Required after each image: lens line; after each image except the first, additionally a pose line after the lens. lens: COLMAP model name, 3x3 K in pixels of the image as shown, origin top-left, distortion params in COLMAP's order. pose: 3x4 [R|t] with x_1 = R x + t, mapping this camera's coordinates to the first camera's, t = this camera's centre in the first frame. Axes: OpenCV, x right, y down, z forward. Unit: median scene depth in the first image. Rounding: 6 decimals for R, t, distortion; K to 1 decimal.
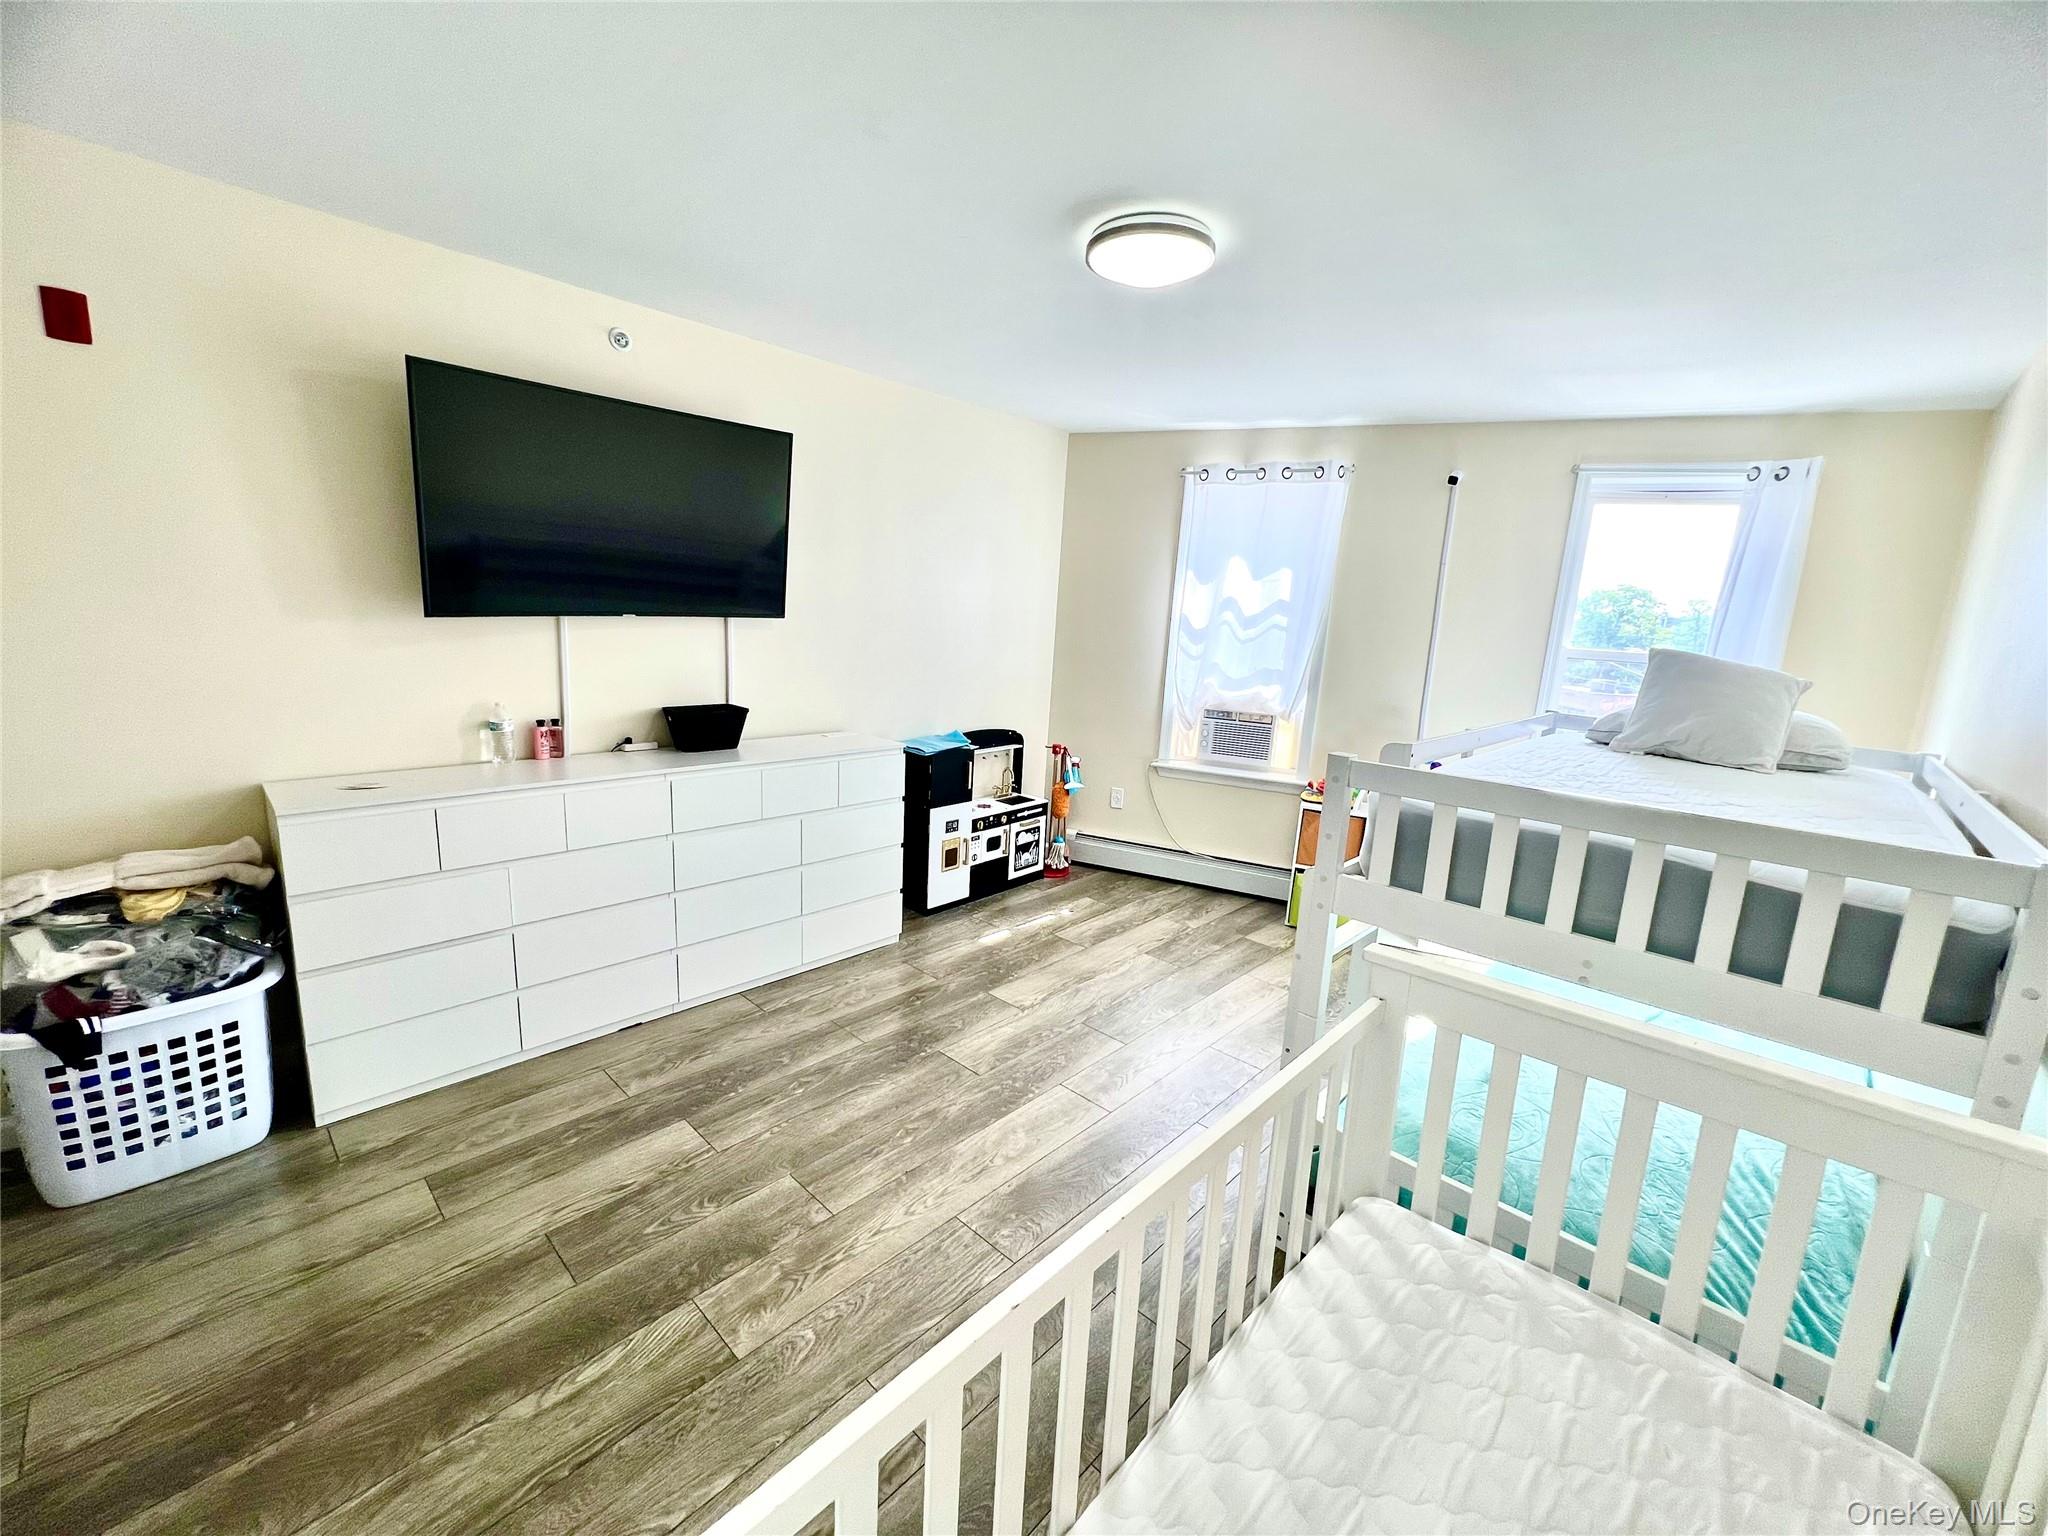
lens RADIAL K [[819.1, 0, 1020.2], [0, 819.1, 764.1], [0, 0, 1]] dist [-0.006282, 0.001252]
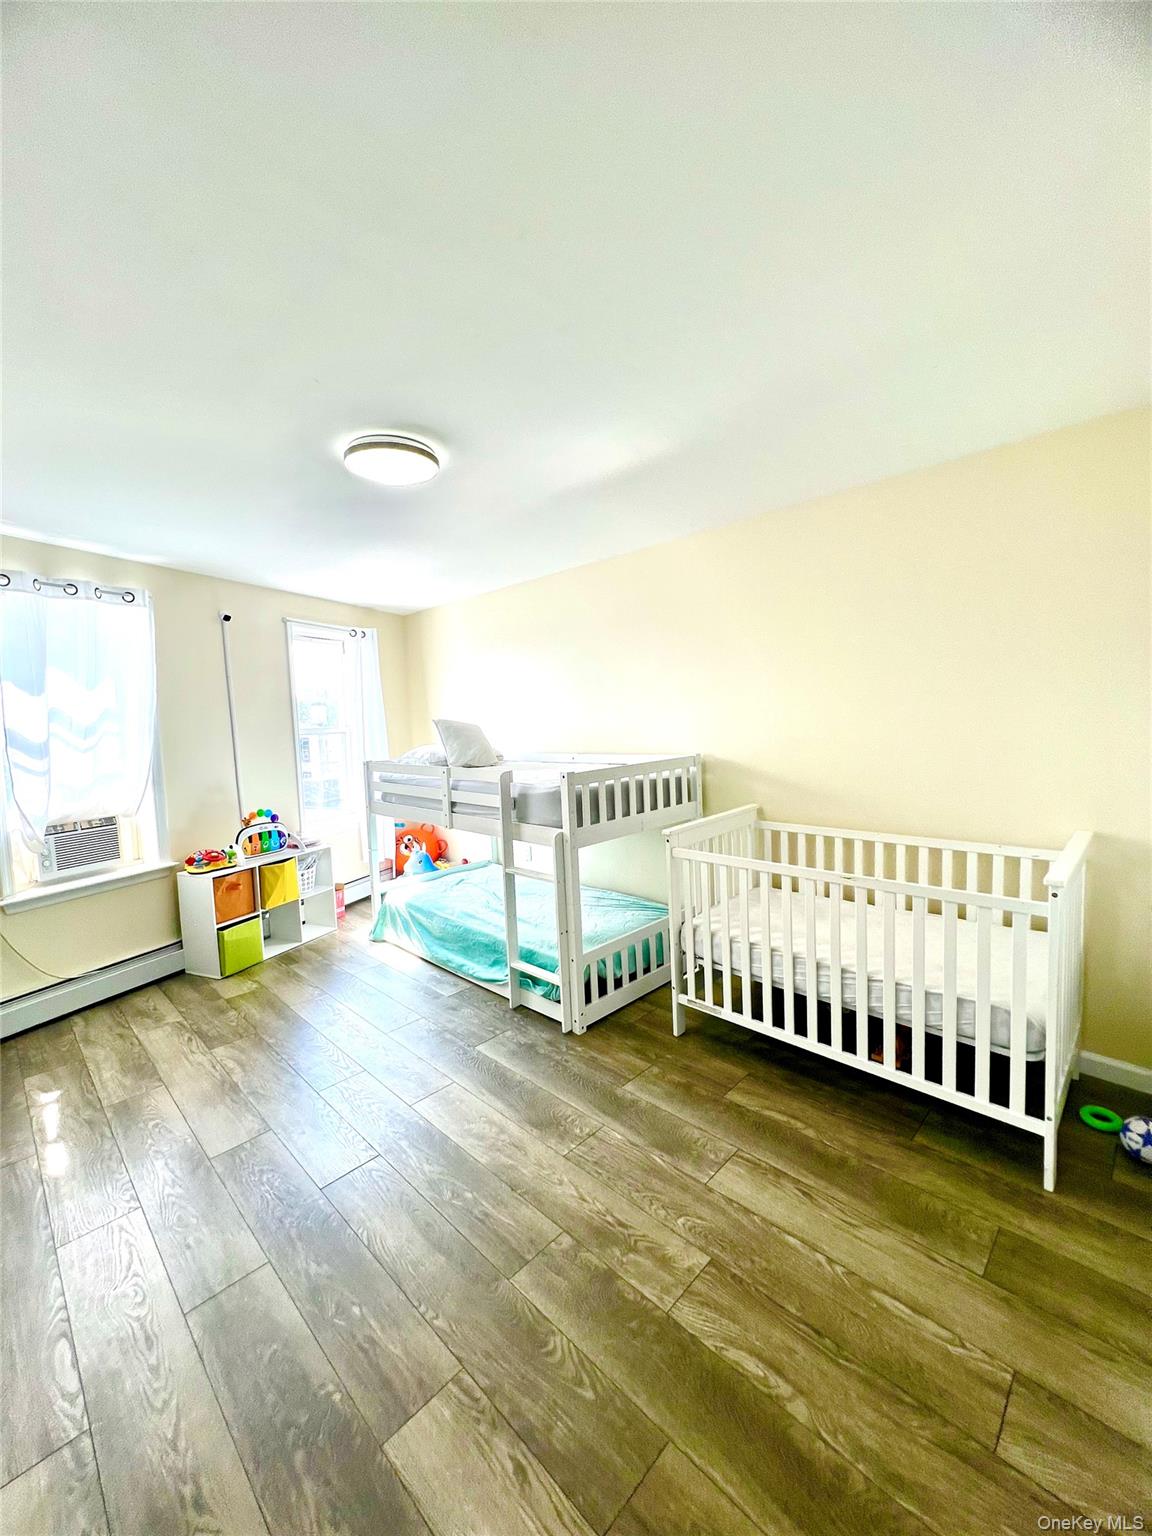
lens RADIAL K [[614.3, 0, 578.2], [0, 614.3, 762.9], [0, 0, 1]] dist [-0.006282, 0.001252]
pose [[0.013926, -0.132185, 0.991127, -1.062911], [0.224671, 0.966291, 0.125716, -0.208931], [-0.974335, 0.220927, 0.043154, 0.842854]]
